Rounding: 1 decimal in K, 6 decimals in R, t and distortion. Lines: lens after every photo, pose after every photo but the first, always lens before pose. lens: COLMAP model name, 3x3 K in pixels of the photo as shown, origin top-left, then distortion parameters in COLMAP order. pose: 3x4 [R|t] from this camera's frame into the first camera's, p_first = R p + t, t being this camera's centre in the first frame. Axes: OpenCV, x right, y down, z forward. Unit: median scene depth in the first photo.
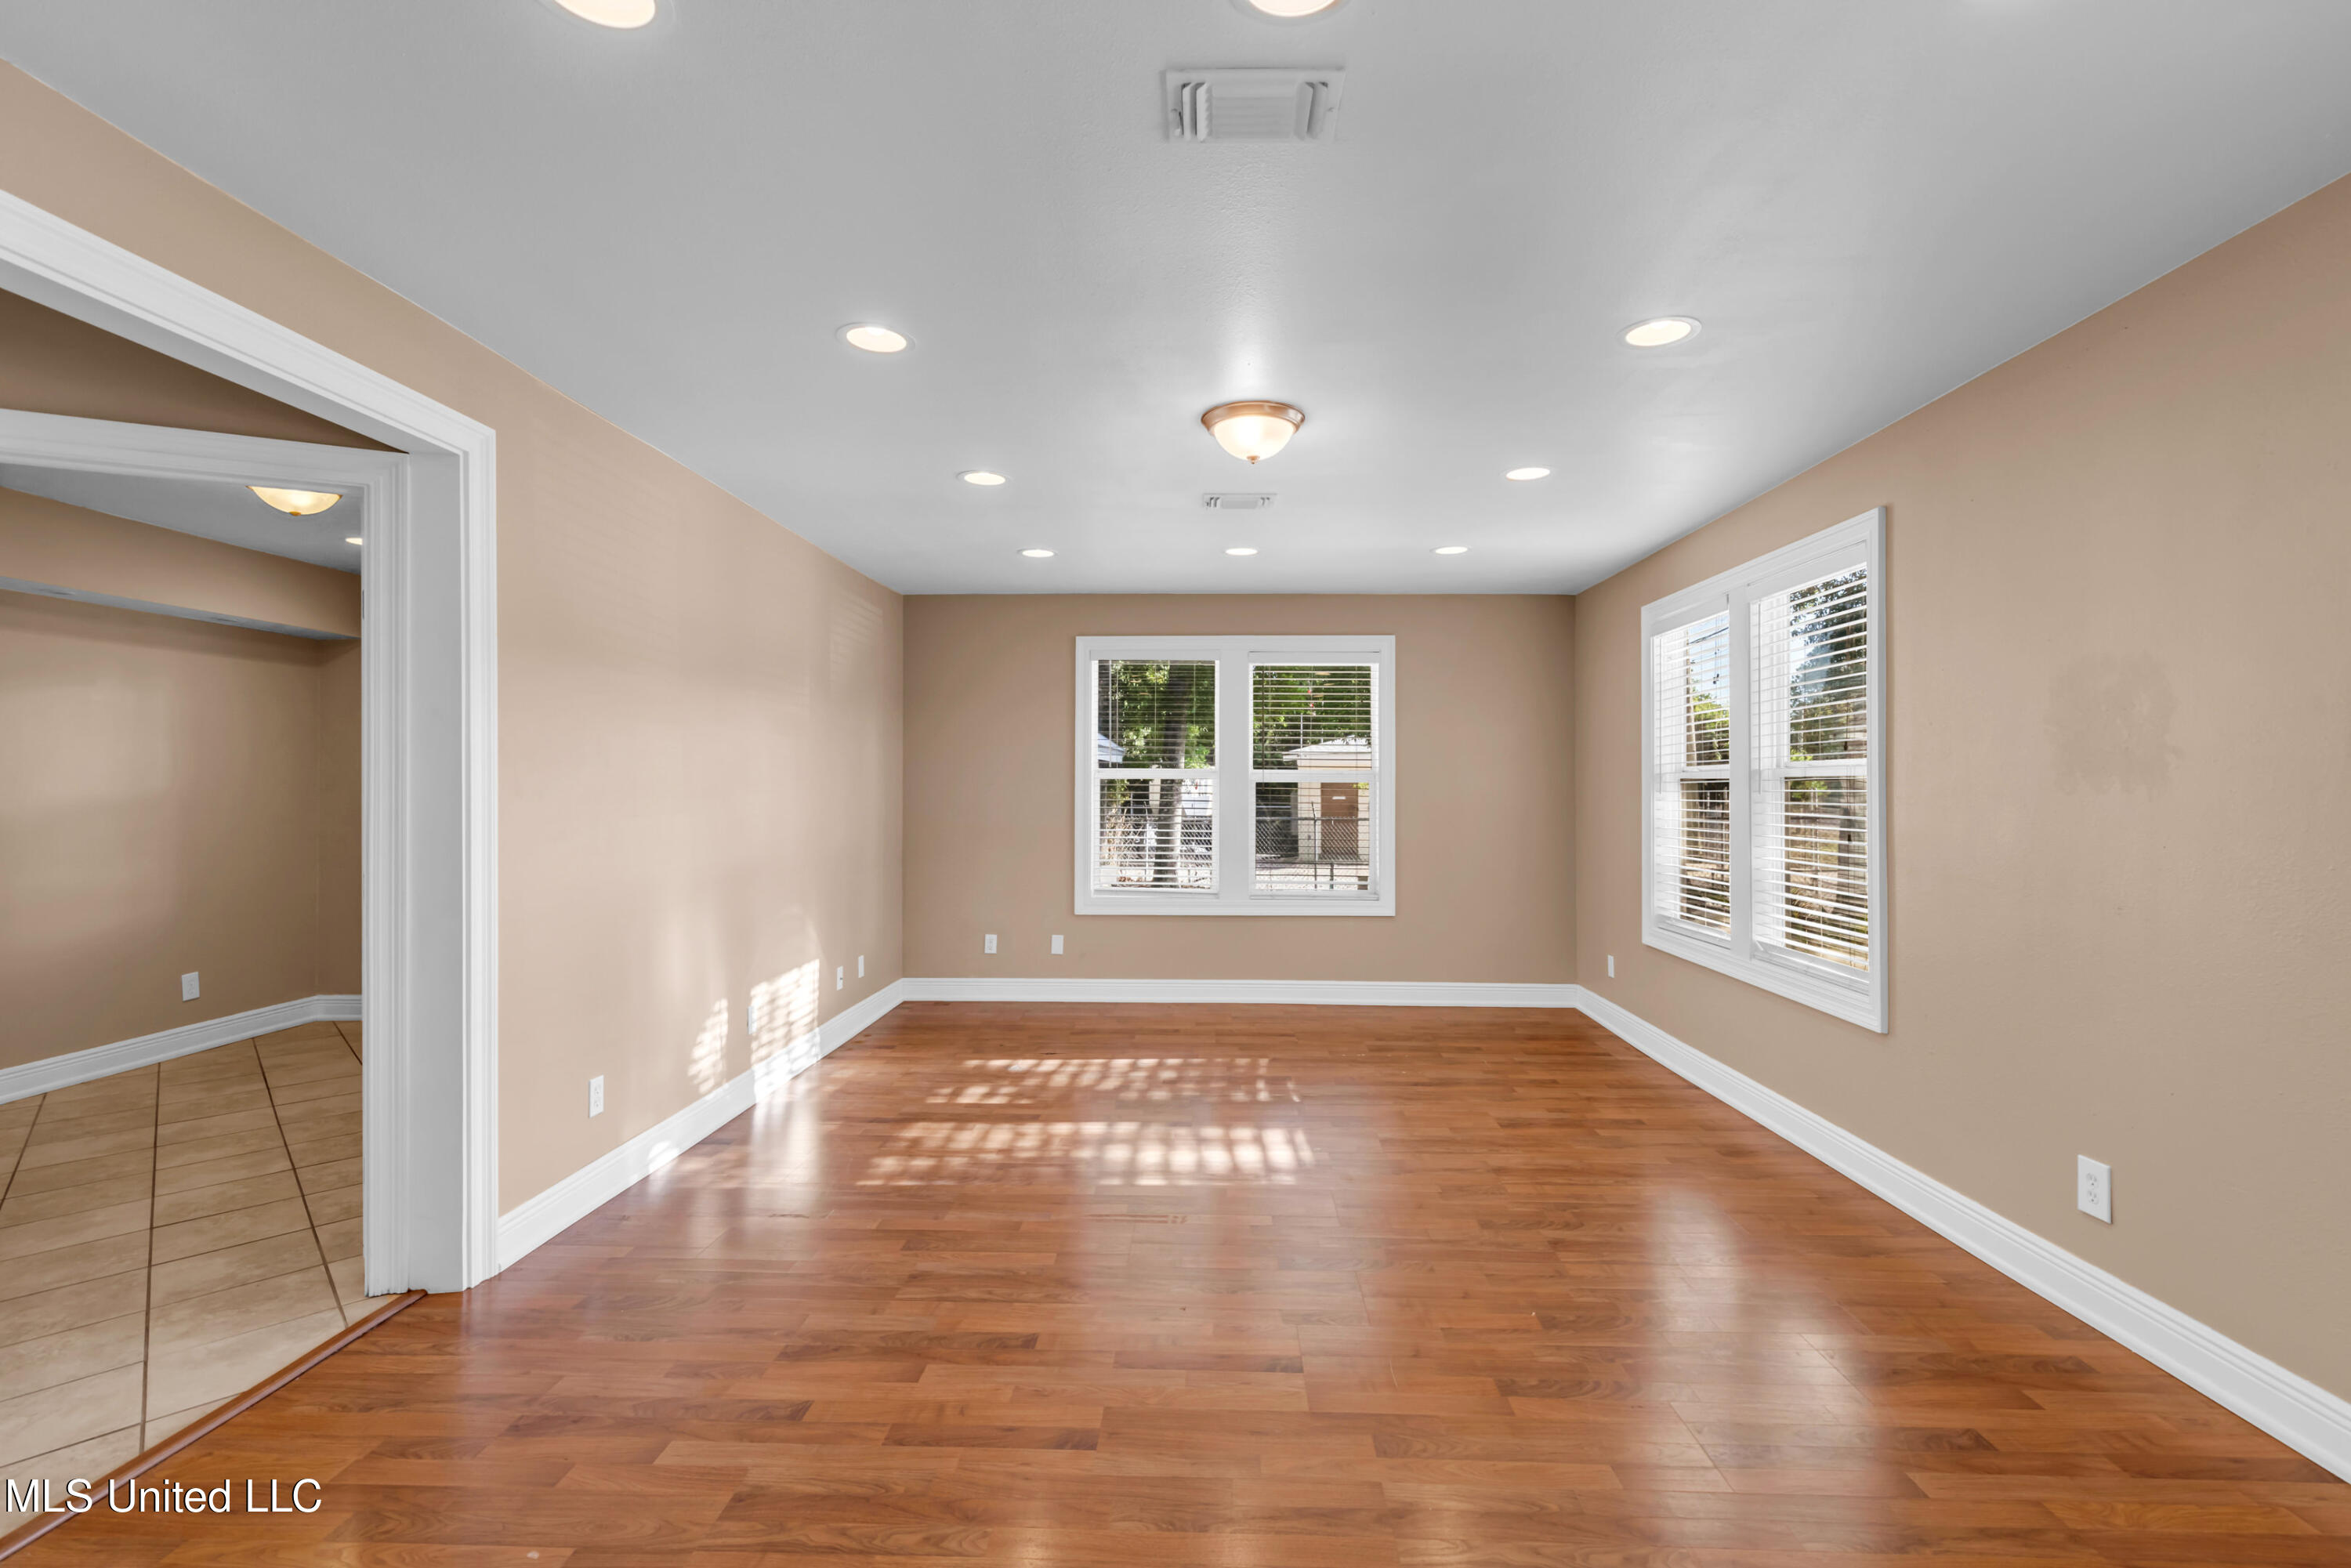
lens RADIAL K [[1060.5, 0, 1184.1], [0, 1060.5, 777.2], [0, 0, 1]] dist [0.008410, -0.000464]
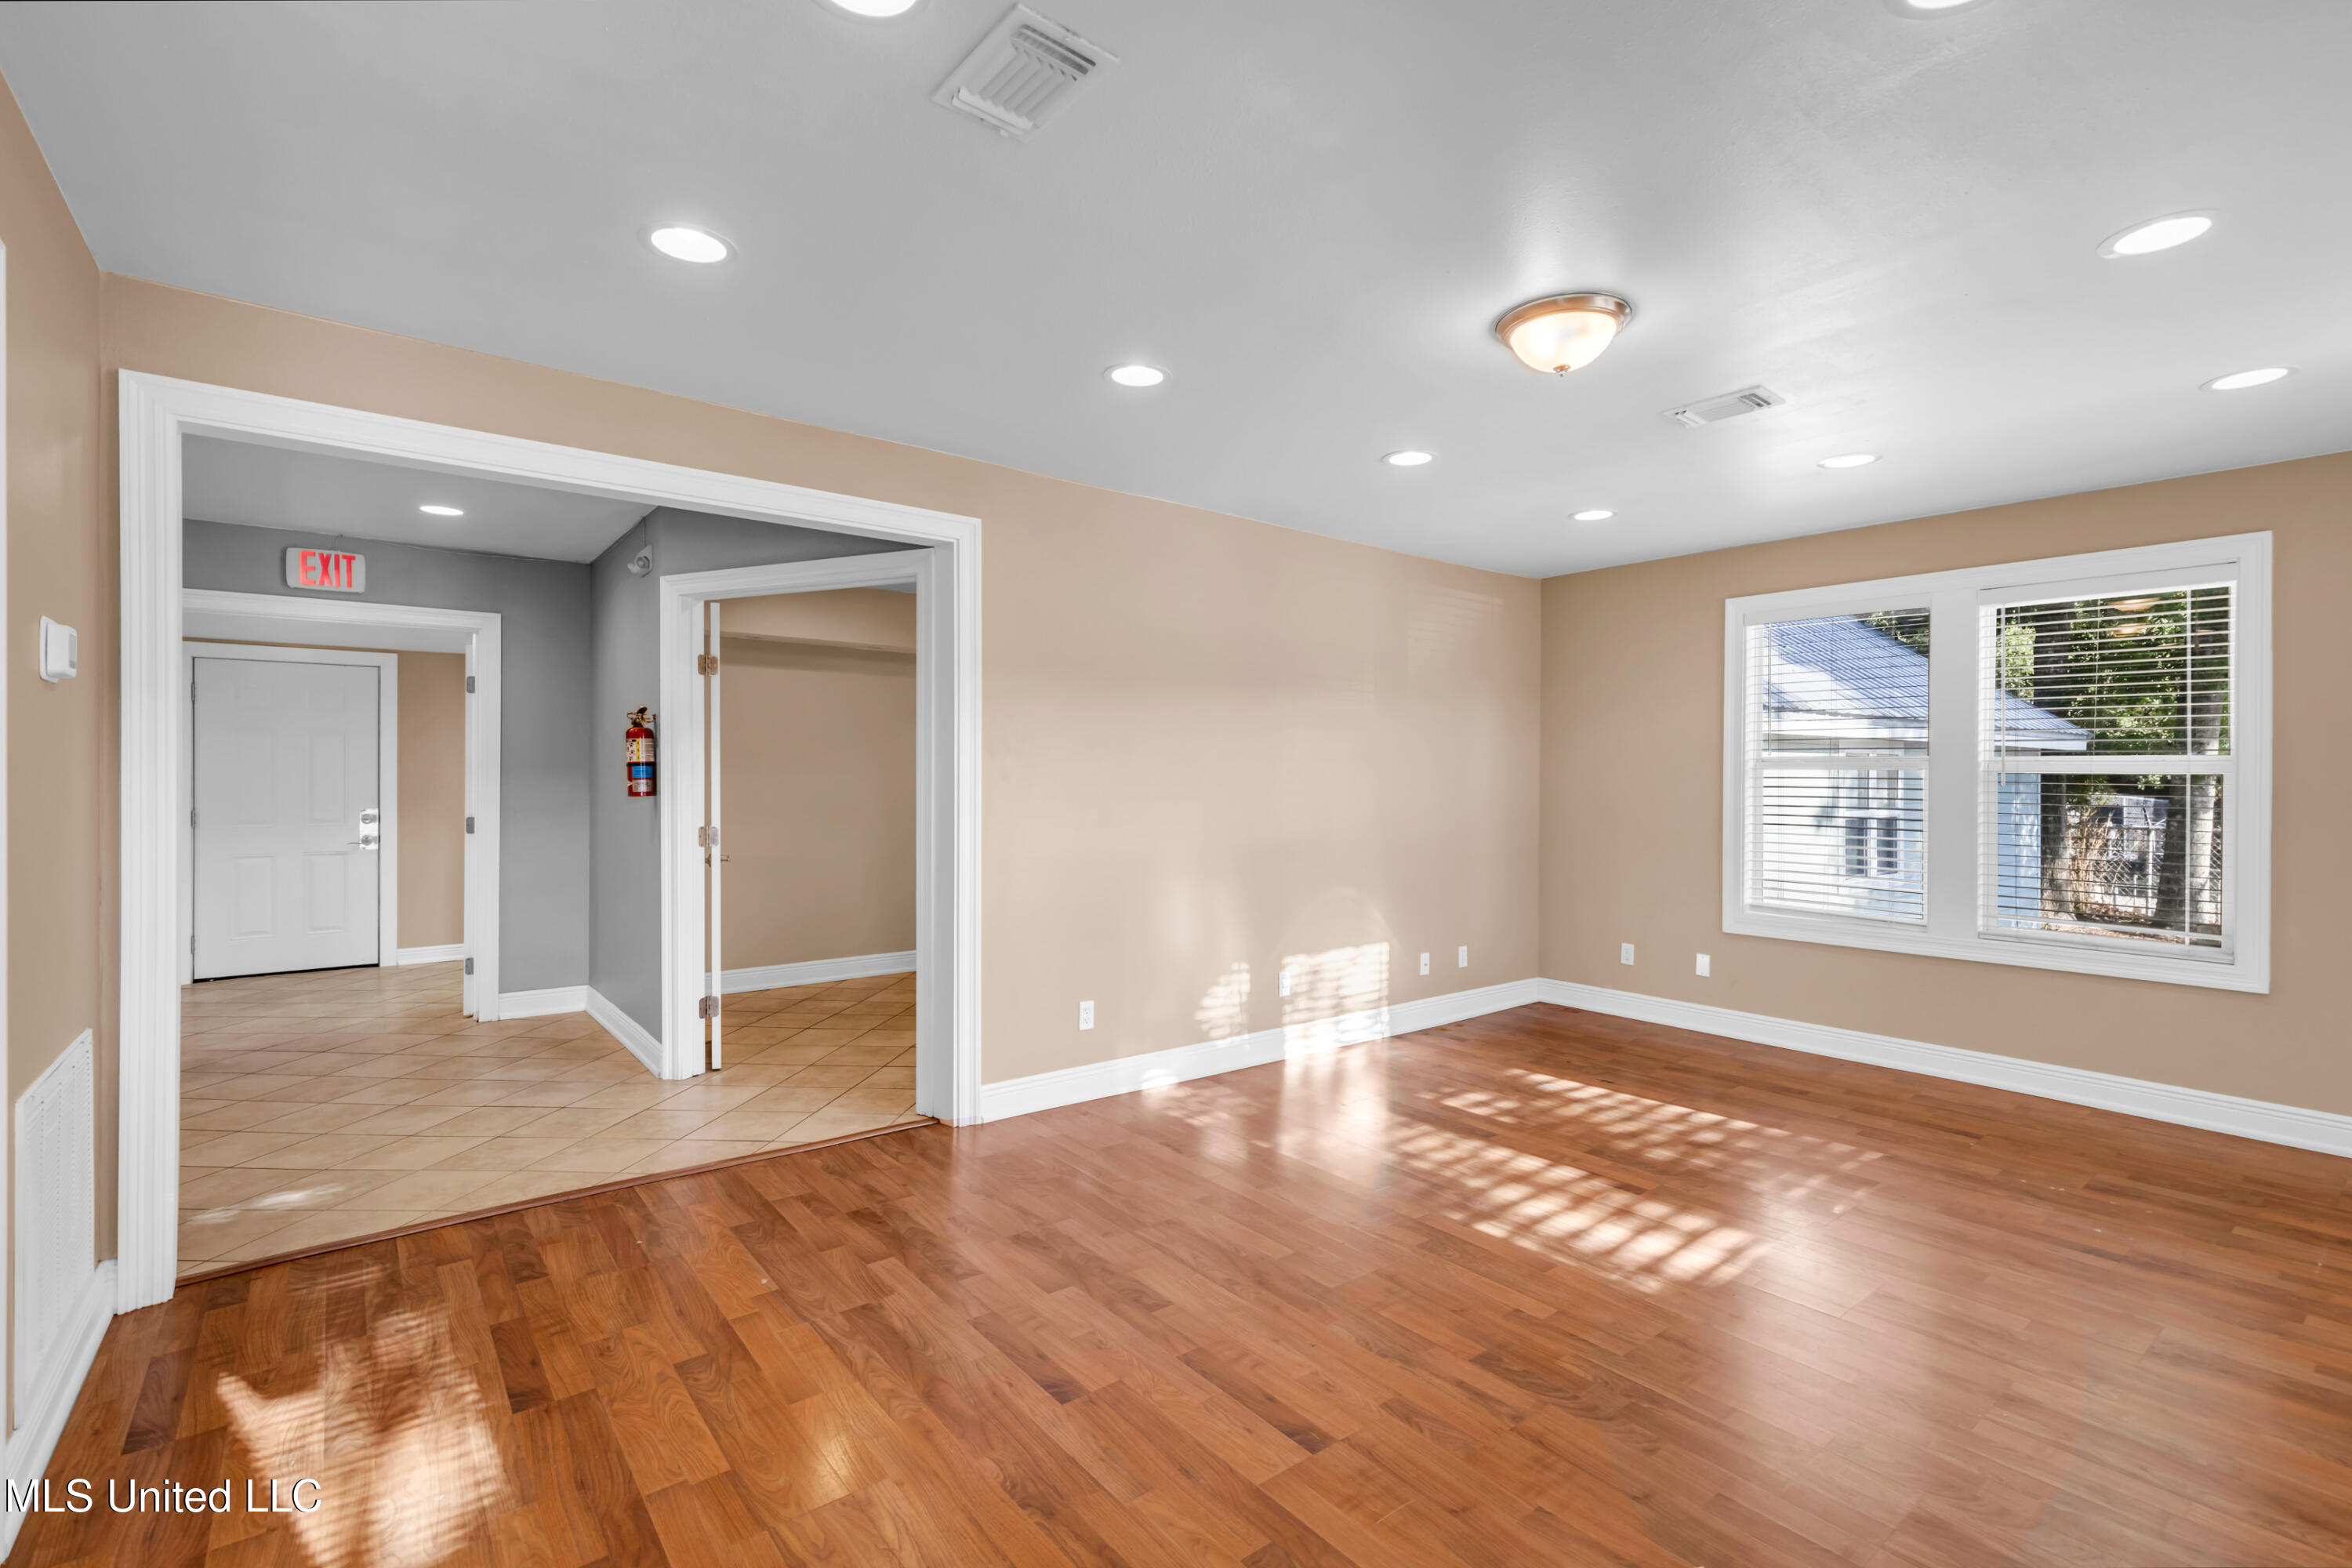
lens RADIAL K [[1060.9, 0, 1184.6], [0, 1060.9, 777.2], [0, 0, 1]] dist [0.008410, -0.000464]
pose [[0.649893, 0.003064, -0.760020, 0.401924], [0.001290, 0.999986, 0.005135, 0.004176], [0.760025, -0.004318, 0.649880, 0.209050]]
